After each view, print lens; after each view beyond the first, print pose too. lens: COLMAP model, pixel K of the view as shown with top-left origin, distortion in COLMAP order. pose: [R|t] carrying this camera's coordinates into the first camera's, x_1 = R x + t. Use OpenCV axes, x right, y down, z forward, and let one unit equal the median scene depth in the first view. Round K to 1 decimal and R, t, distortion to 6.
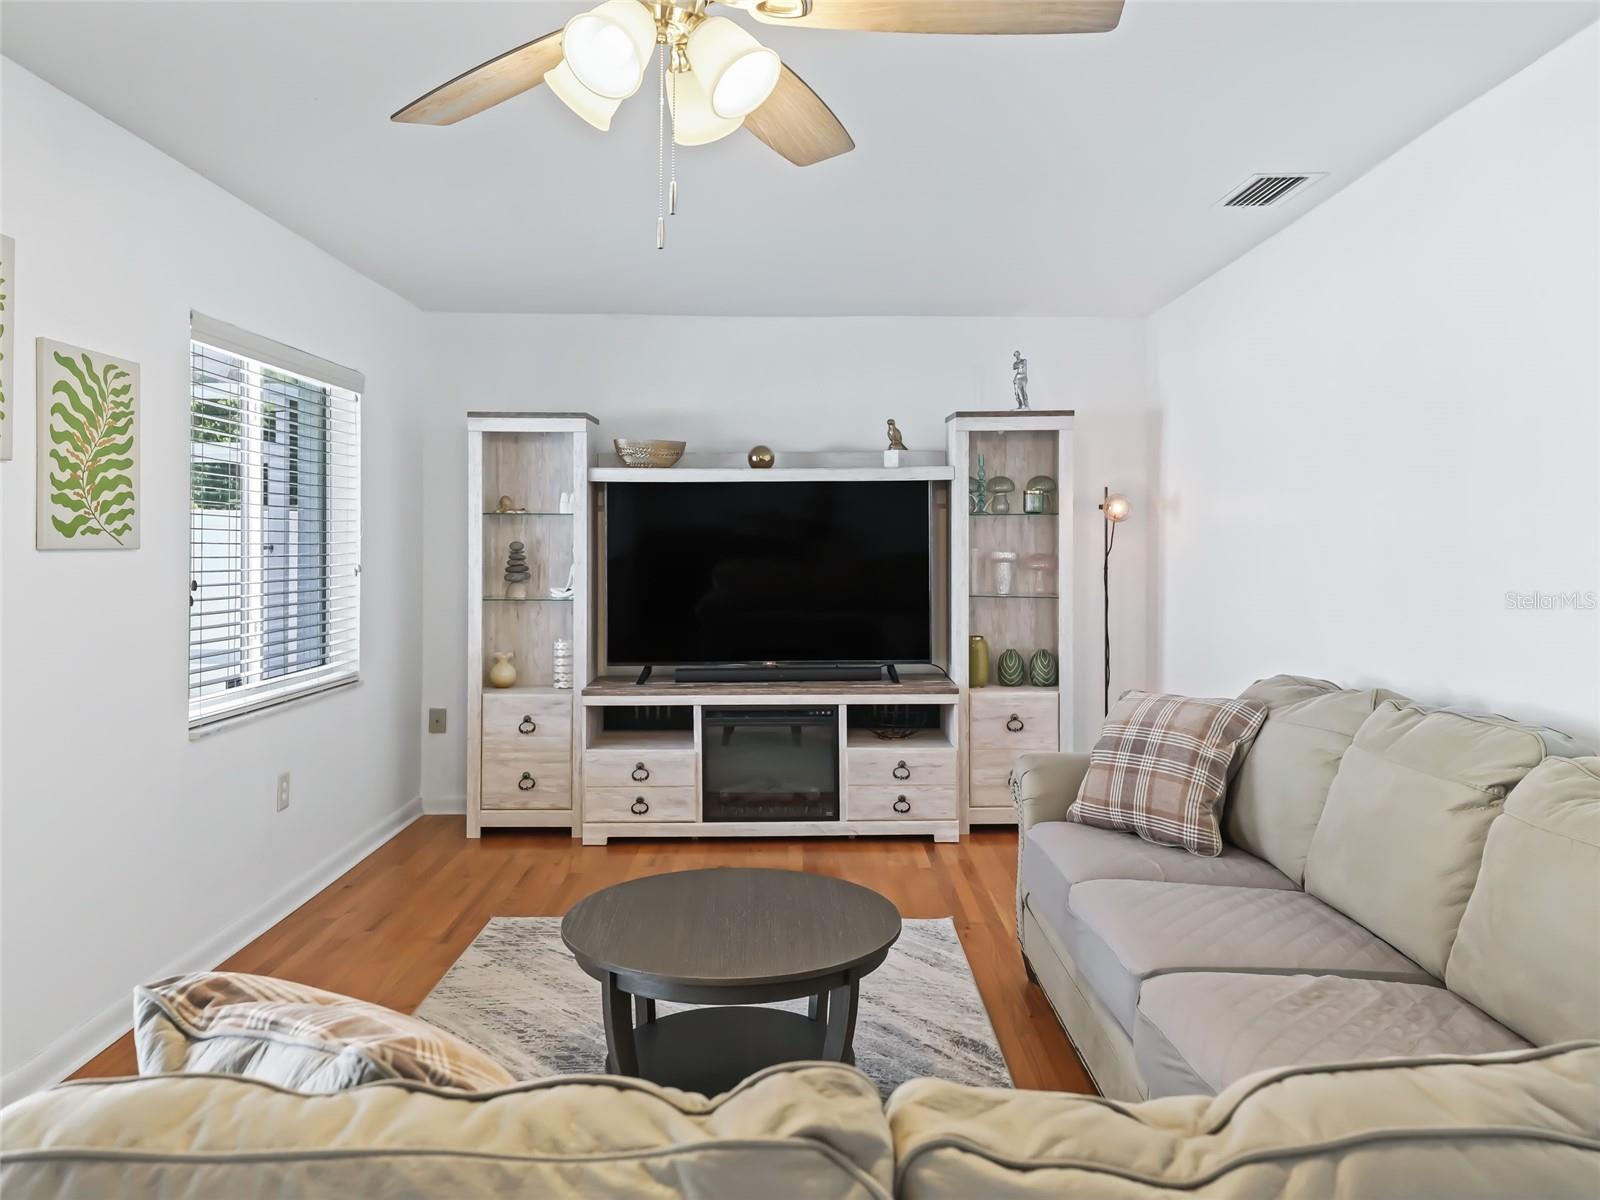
lens RADIAL K [[1187.2, 0, 799.4], [0, 1187.2, 533.9], [0, 0, 1]] dist [0.040919, -0.000864]
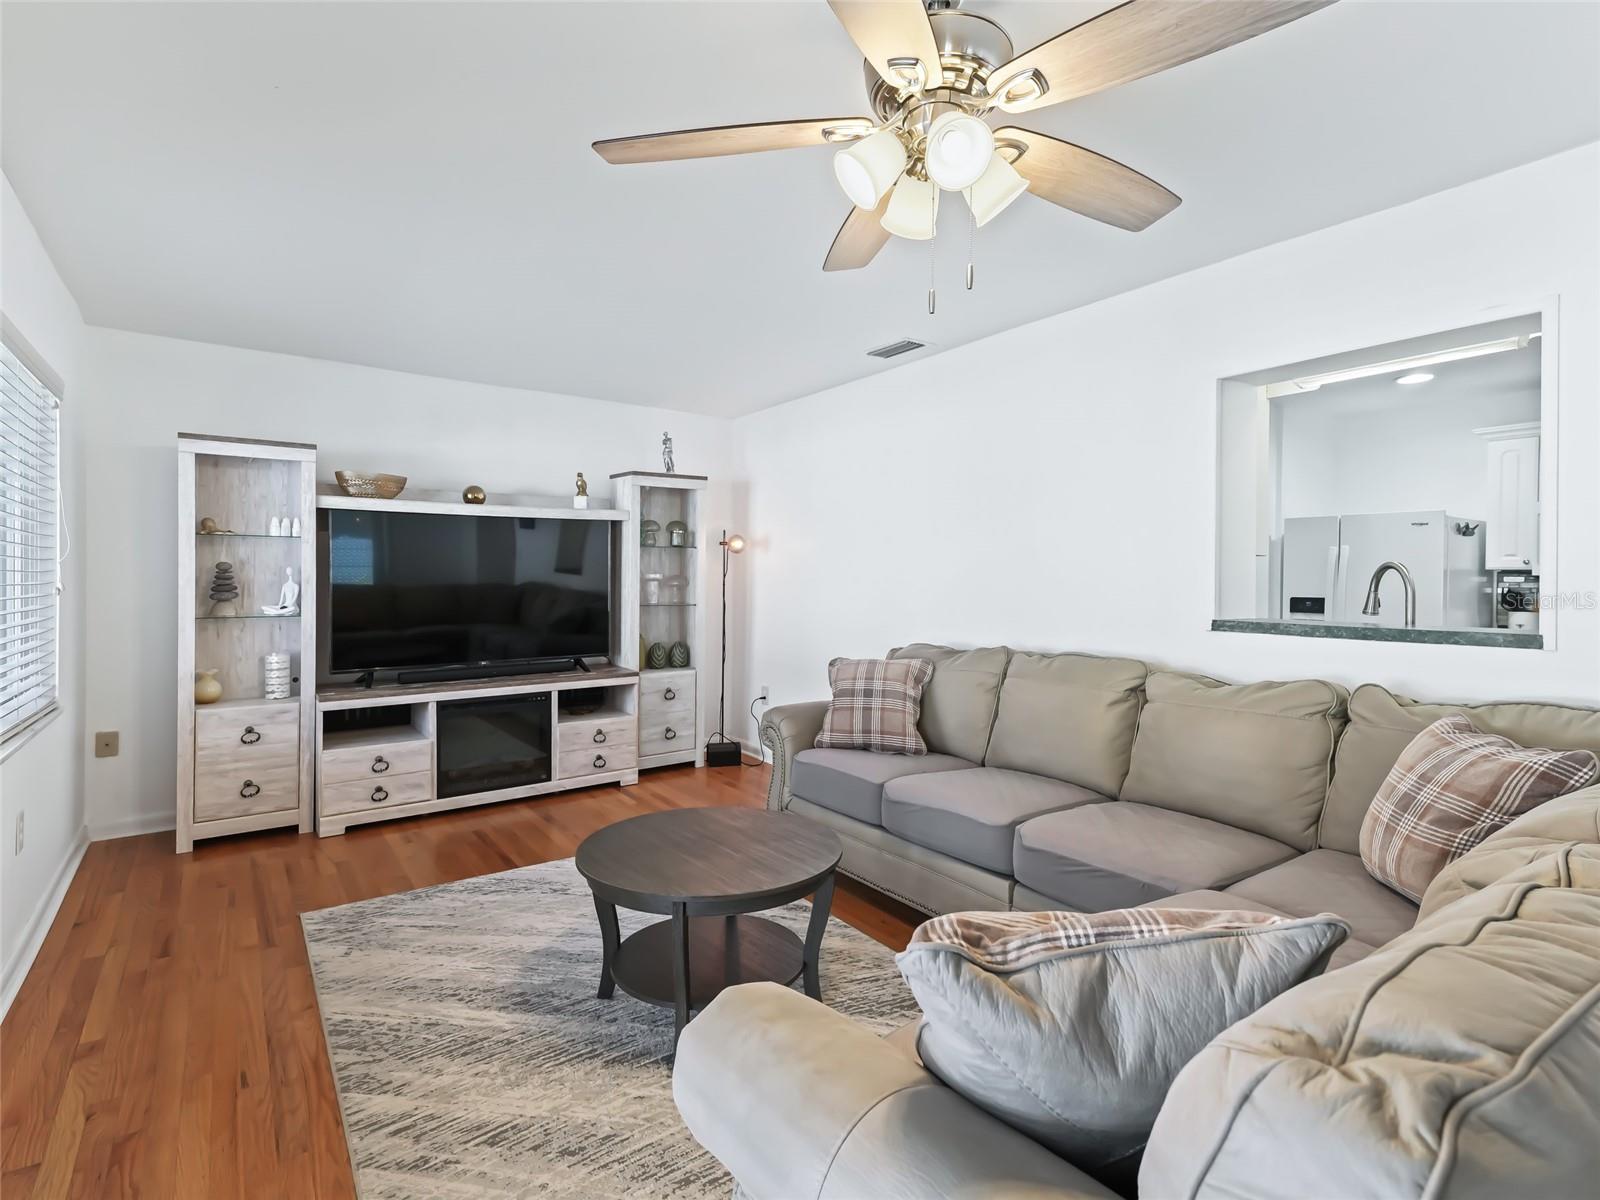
lens RADIAL K [[814.0, 0, 815.6], [0, 814.0, 571.6], [0, 0, 1]] dist [0.023899, -0.003340]
pose [[0.806929, 0.005089, 0.590626, -0.252251], [-0.005420, 0.999985, -0.001212, 0.013533], [-0.590624, -0.002223, 0.806944, 0.114589]]
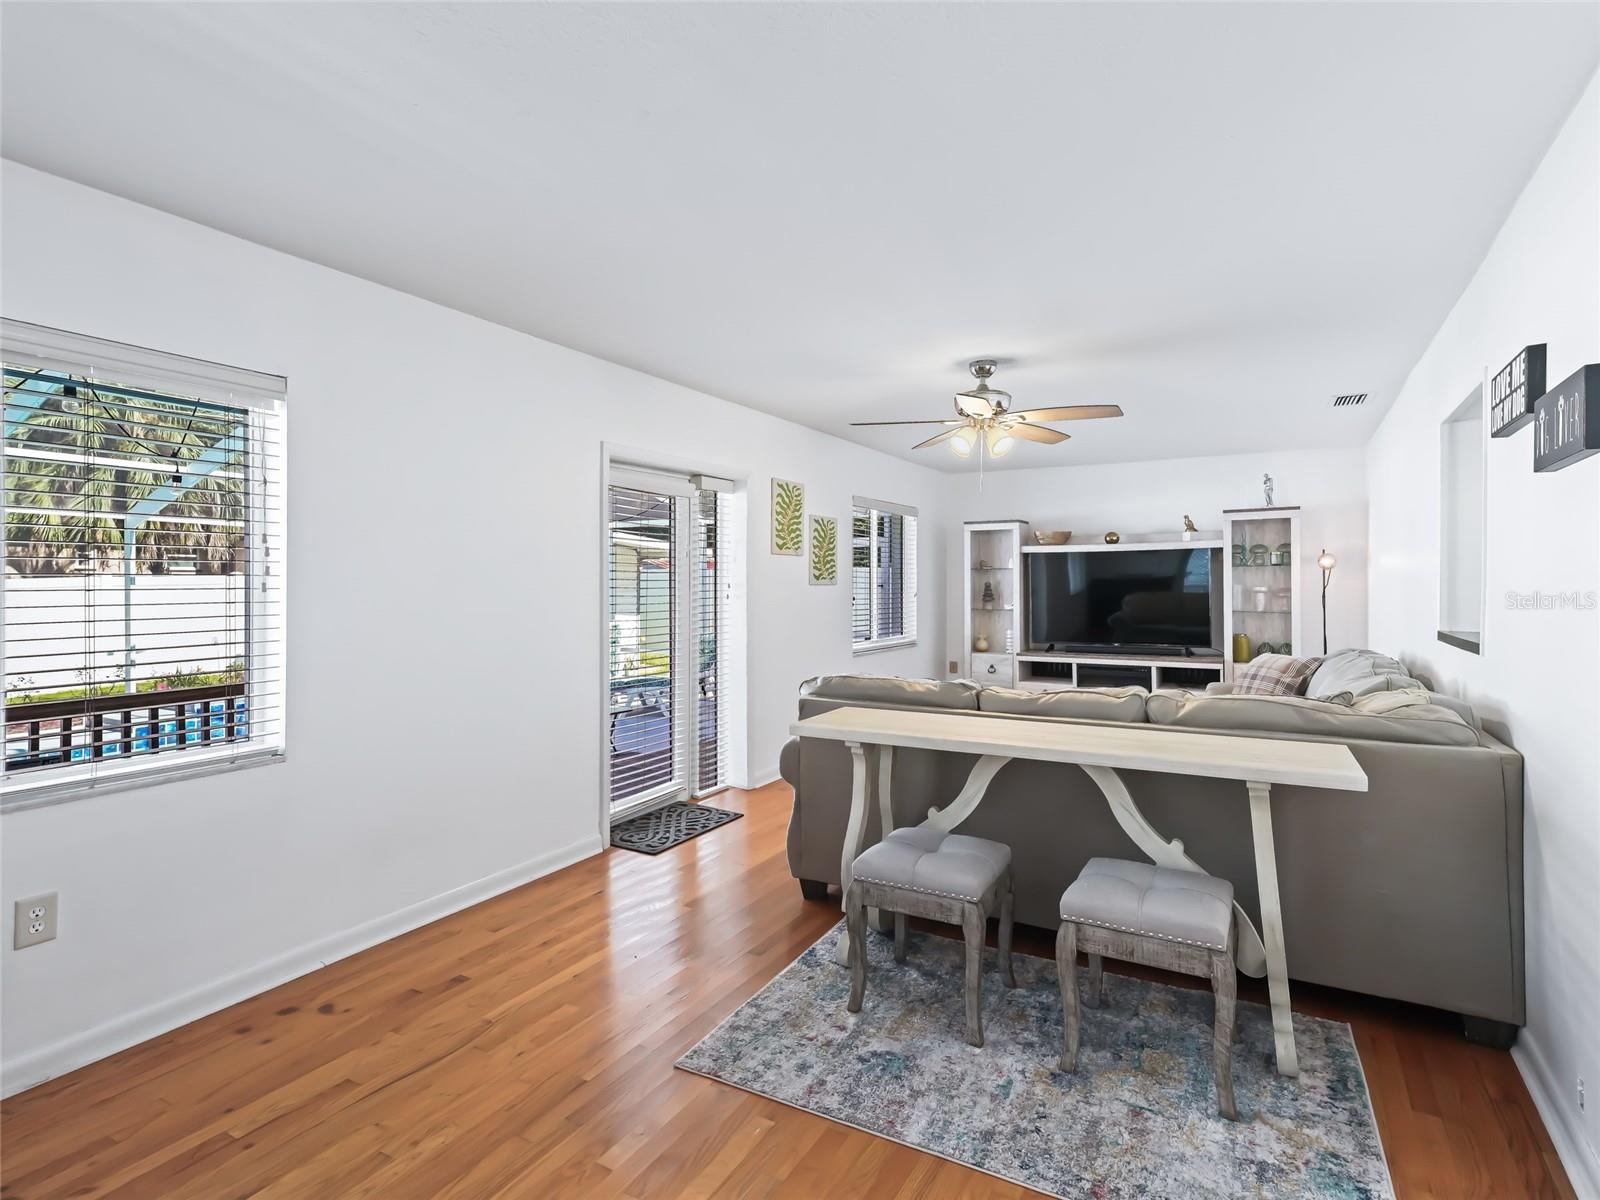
lens RADIAL K [[814.0, 0, 808.5], [0, 814.0, 595.9], [0, 0, 1]] dist [0.023899, -0.003340]
pose [[0.872201, 0.004376, -0.489127, 0.192373], [0.005710, 0.999801, 0.019127, 0.001384], [0.489113, -0.019476, 0.872003, -0.413083]]
